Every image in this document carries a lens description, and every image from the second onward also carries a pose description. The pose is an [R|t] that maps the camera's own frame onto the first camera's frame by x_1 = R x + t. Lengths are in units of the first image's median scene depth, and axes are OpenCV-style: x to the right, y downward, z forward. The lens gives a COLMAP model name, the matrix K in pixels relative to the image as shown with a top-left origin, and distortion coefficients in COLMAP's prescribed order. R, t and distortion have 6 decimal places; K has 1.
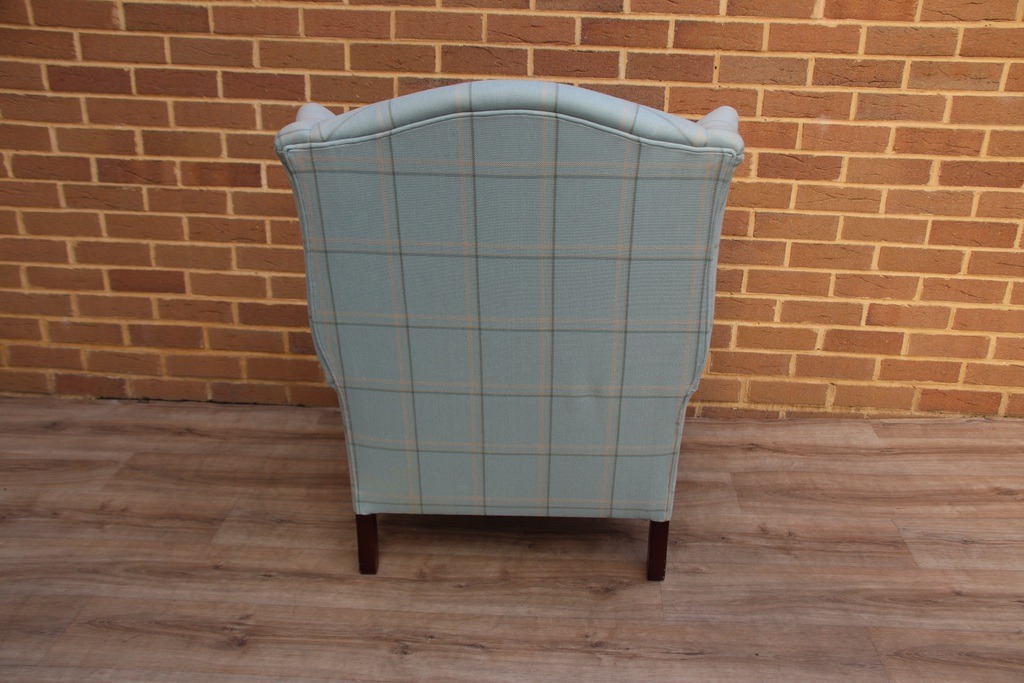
lens RADIAL K [[989.0, 0, 518.8], [0, 989.0, 353.3], [0, 0, 1]] dist [-0.100834, 0.258424]
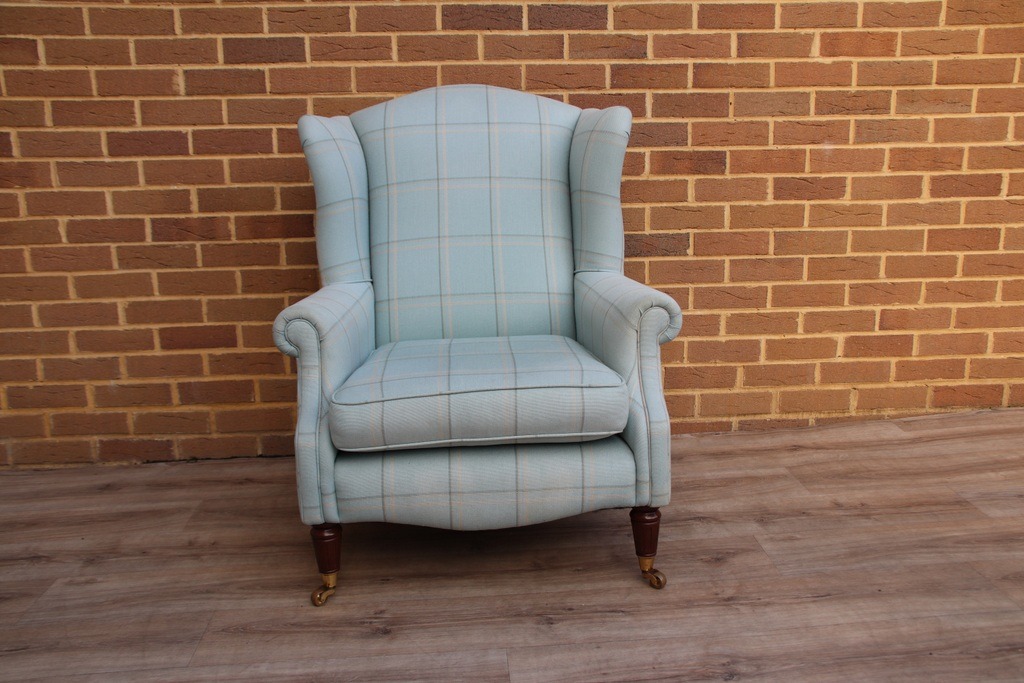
lens RADIAL K [[981.2, 0, 517.0], [0, 981.2, 350.4], [0, 0, 1]] dist [-0.096449, 0.229307]
pose [[0.991607, -0.068074, 0.109912, -0.176525], [0.083883, 0.985677, -0.146304, 0.124471], [-0.098378, 0.154296, 0.983115, -0.025135]]
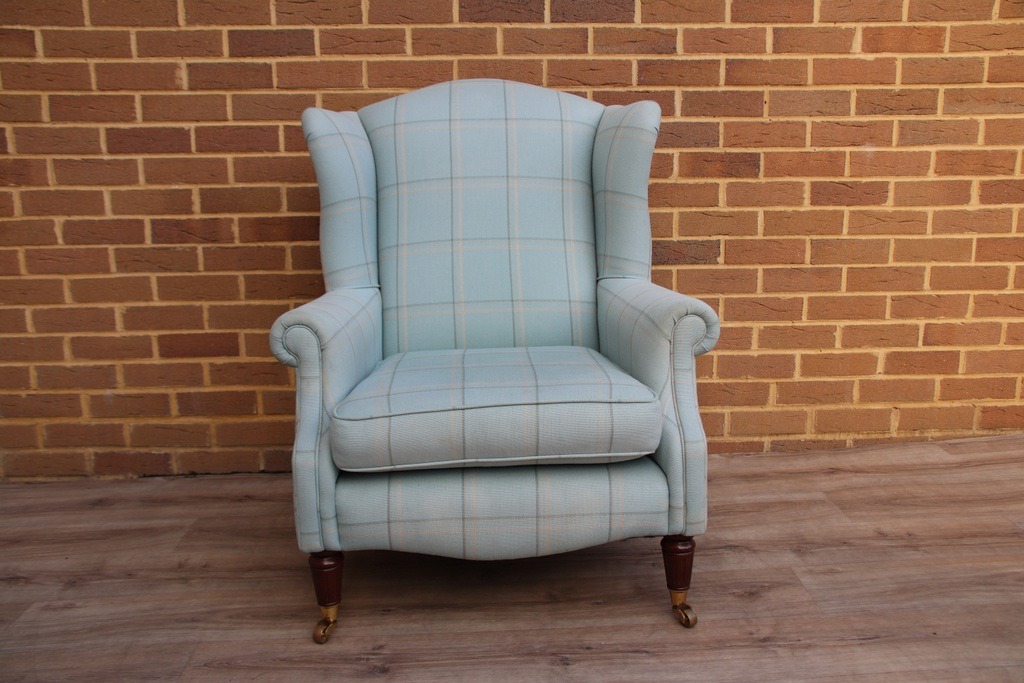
lens RADIAL K [[972.6, 0, 516.3], [0, 972.6, 347.3], [0, 0, 1]] dist [-0.101791, 0.227442]
pose [[0.994706, -0.055000, 0.086807, -0.163376], [0.069036, 0.983365, -0.168011, 0.117982], [-0.076122, 0.173114, 0.981956, 0.049217]]
